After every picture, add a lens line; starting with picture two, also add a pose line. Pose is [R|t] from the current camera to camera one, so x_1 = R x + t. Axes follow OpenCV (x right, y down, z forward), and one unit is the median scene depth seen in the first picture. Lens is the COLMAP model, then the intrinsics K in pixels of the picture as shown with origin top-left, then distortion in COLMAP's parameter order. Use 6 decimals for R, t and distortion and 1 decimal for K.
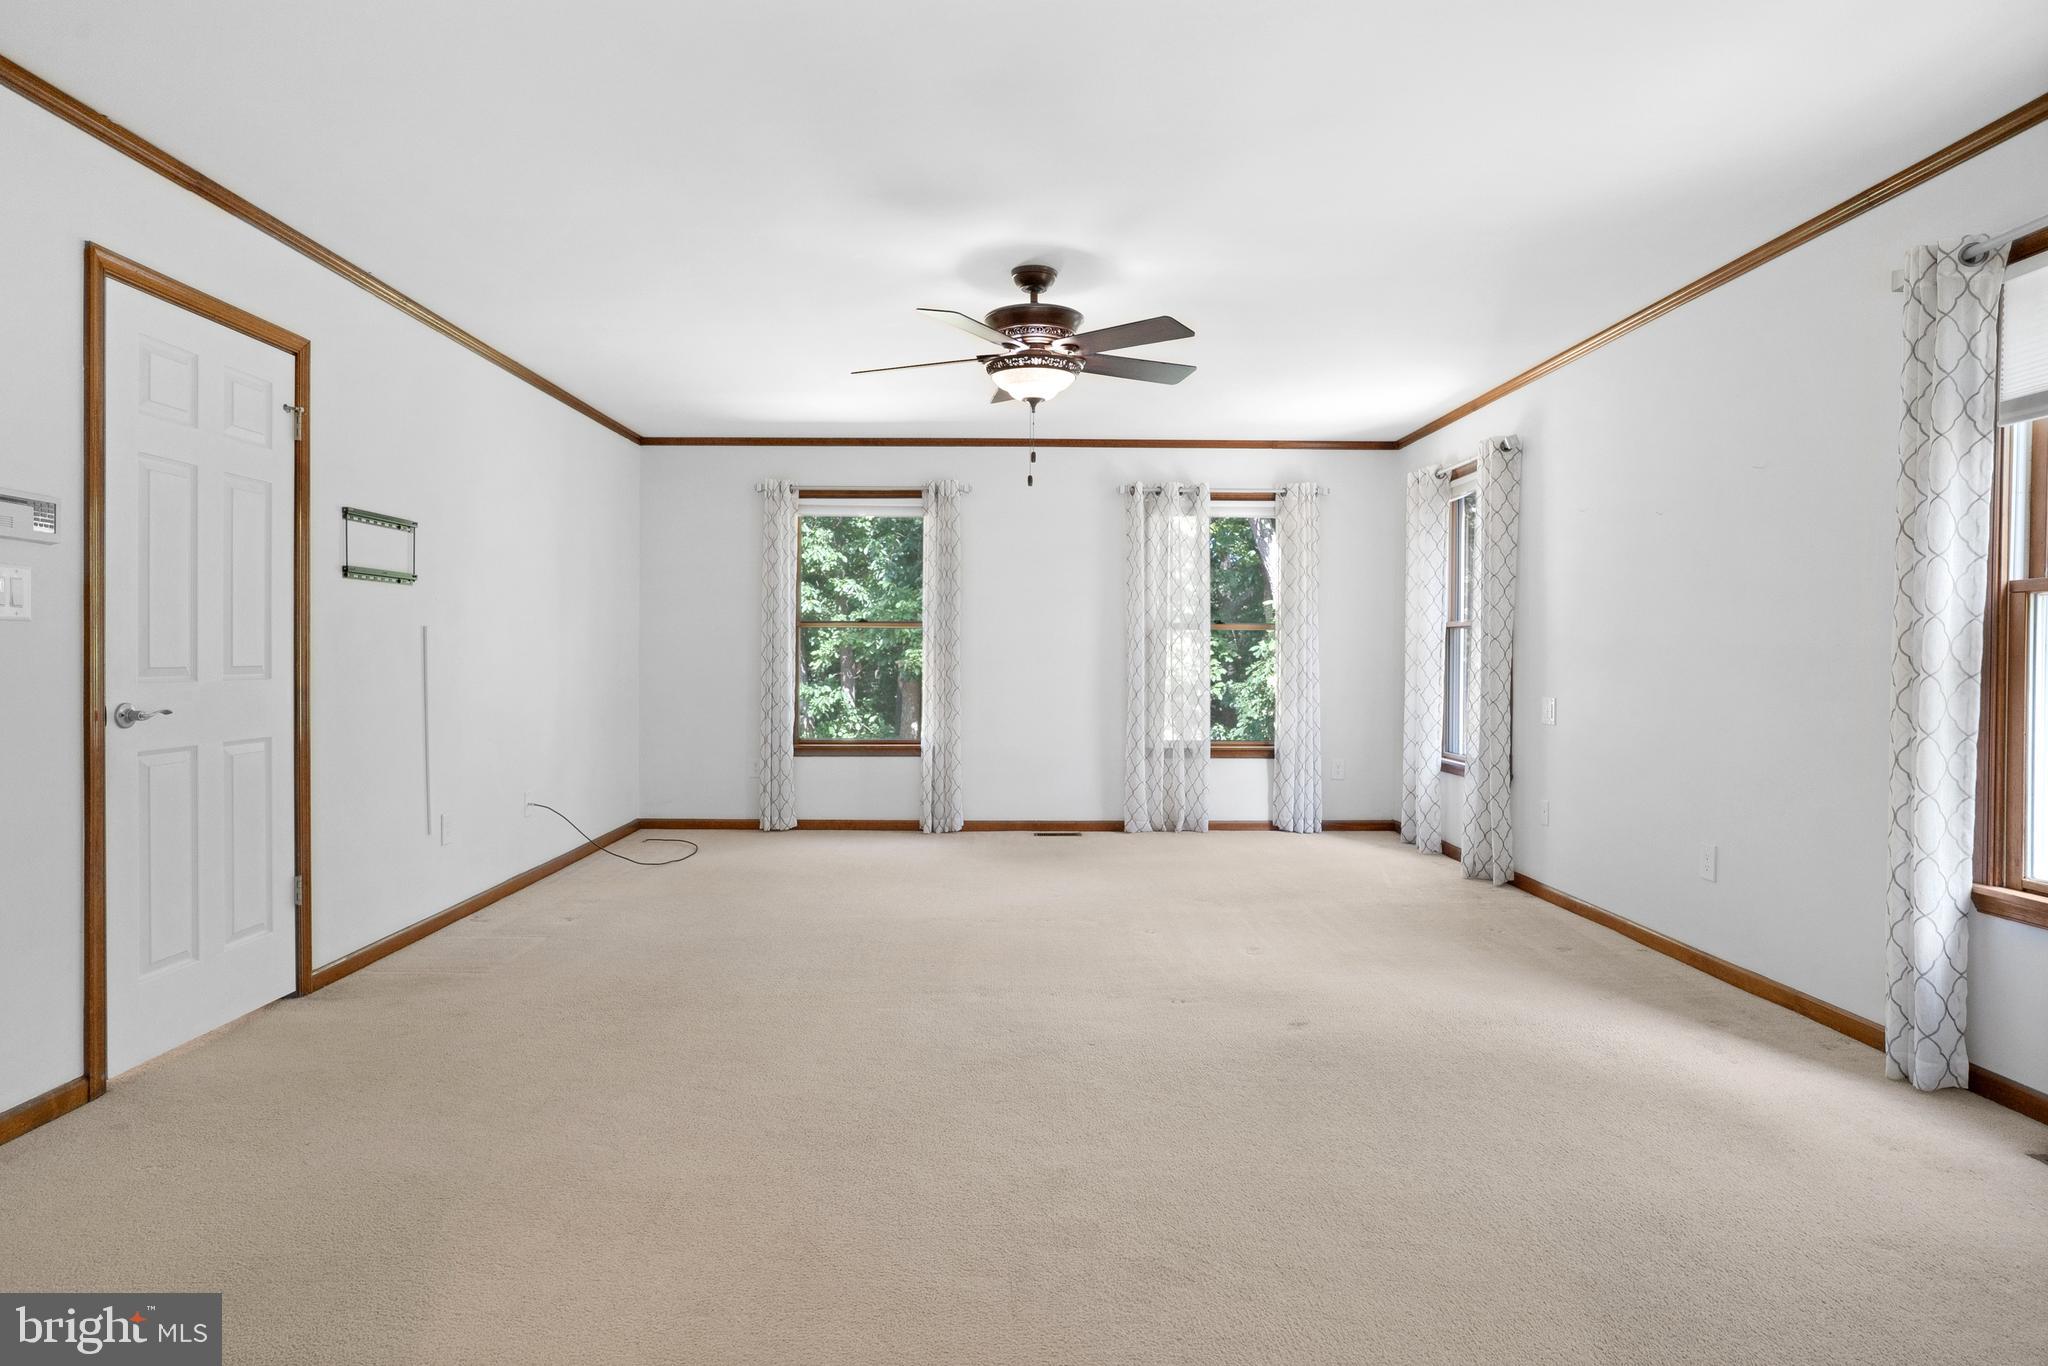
lens RADIAL K [[1178.3, 0, 1022.0], [0, 1178.3, 670.3], [0, 0, 1]] dist [-0.042973, 0.032613]
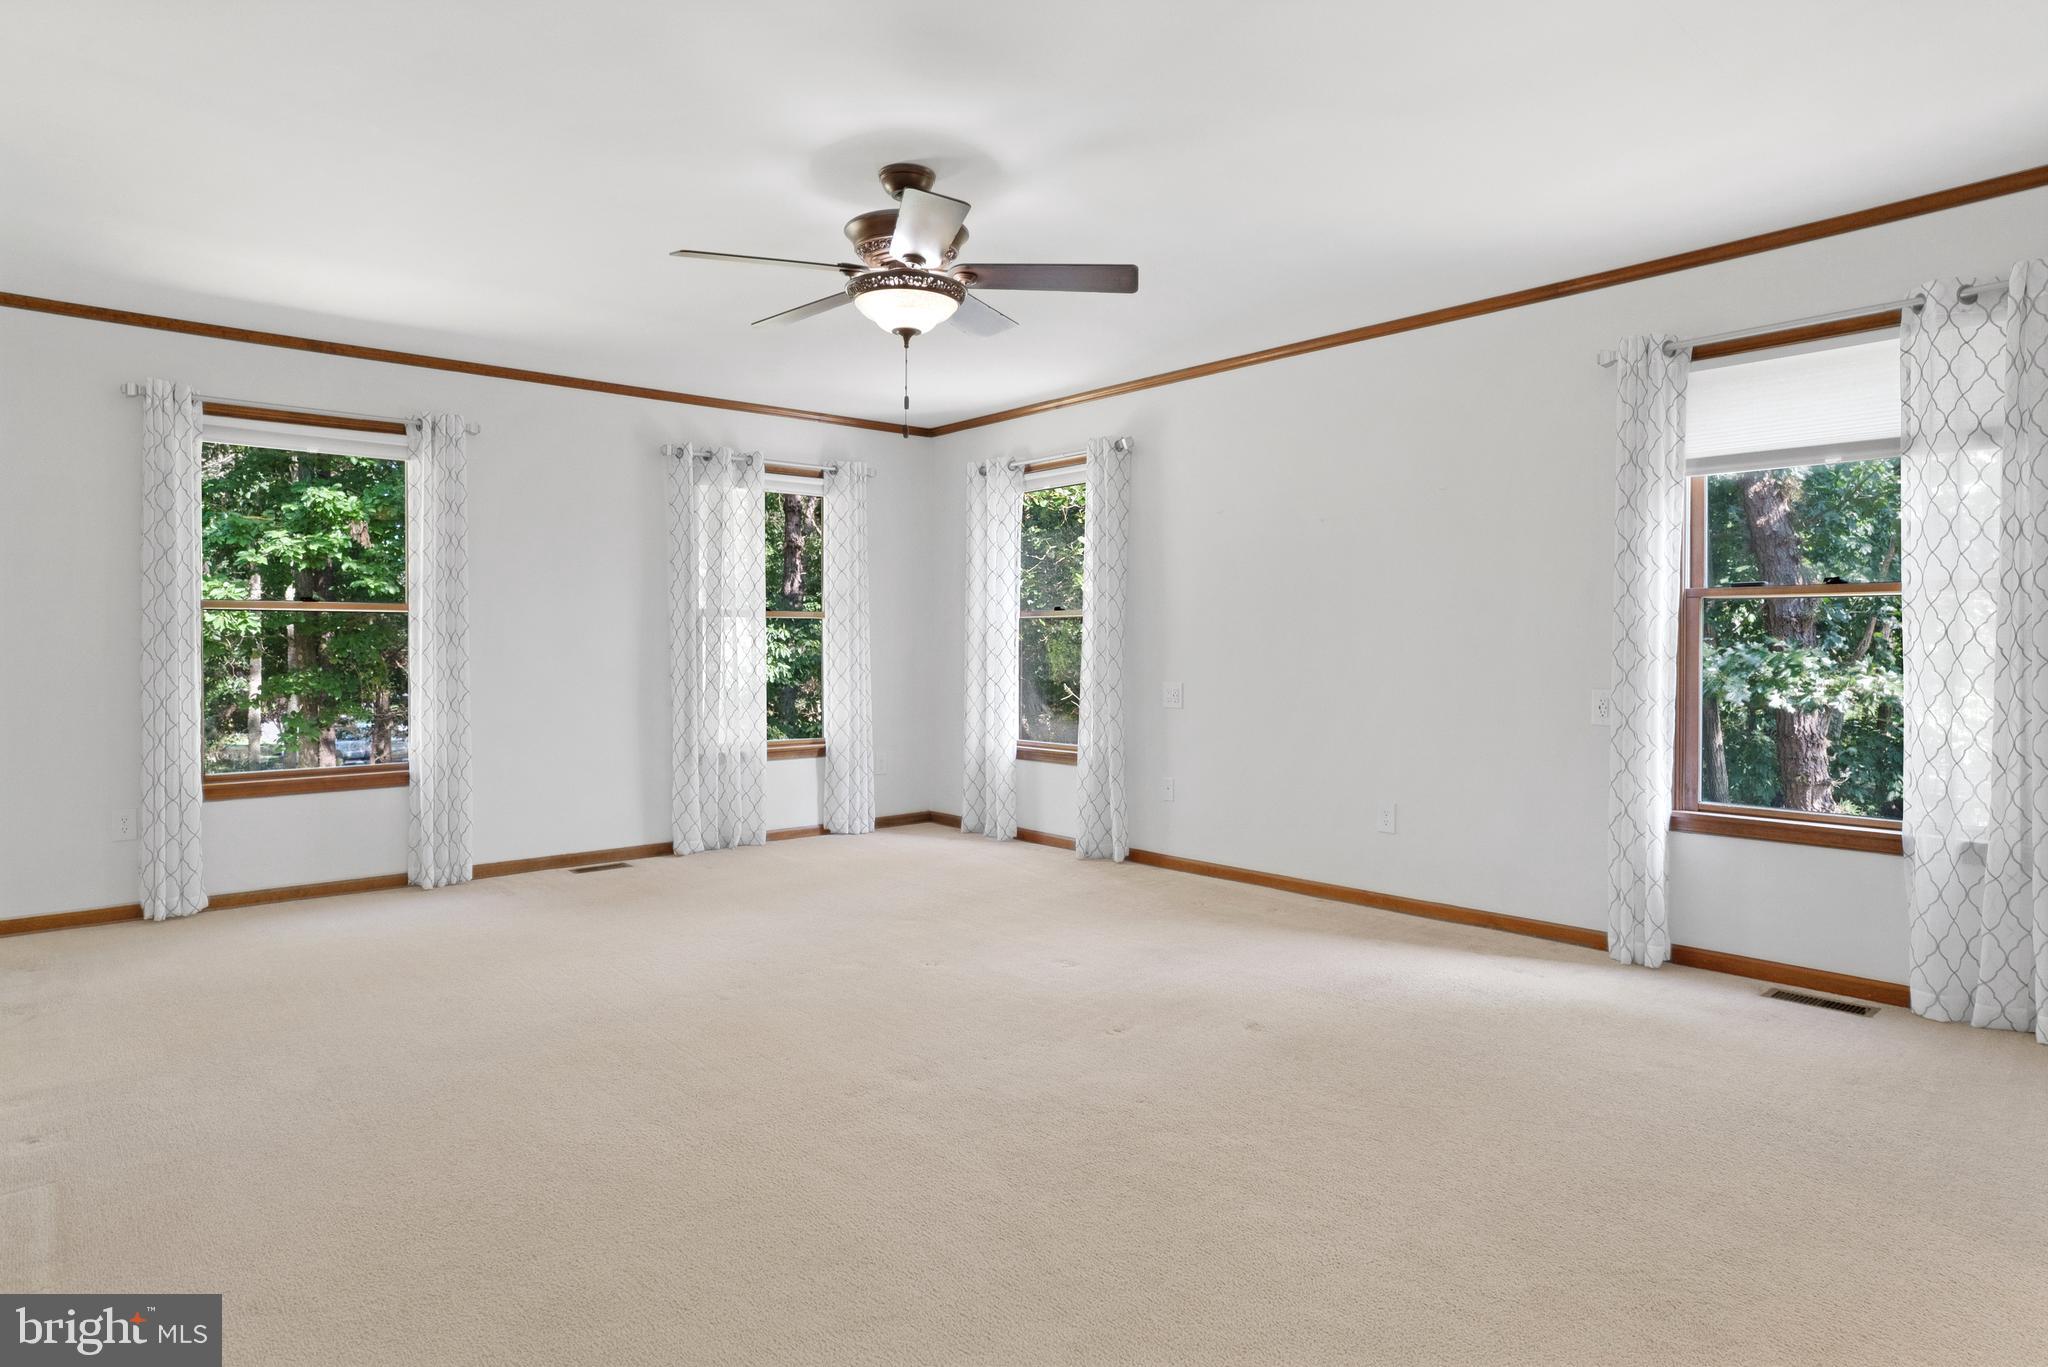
lens RADIAL K [[1178.3, 0, 1022.0], [0, 1178.3, 670.8], [0, 0, 1]] dist [-0.042973, 0.032613]
pose [[0.753128, -0.020372, 0.657559, -0.281036], [0.013468, 0.999788, 0.015549, -0.005390], [-0.657737, -0.002855, 0.753243, 0.201783]]
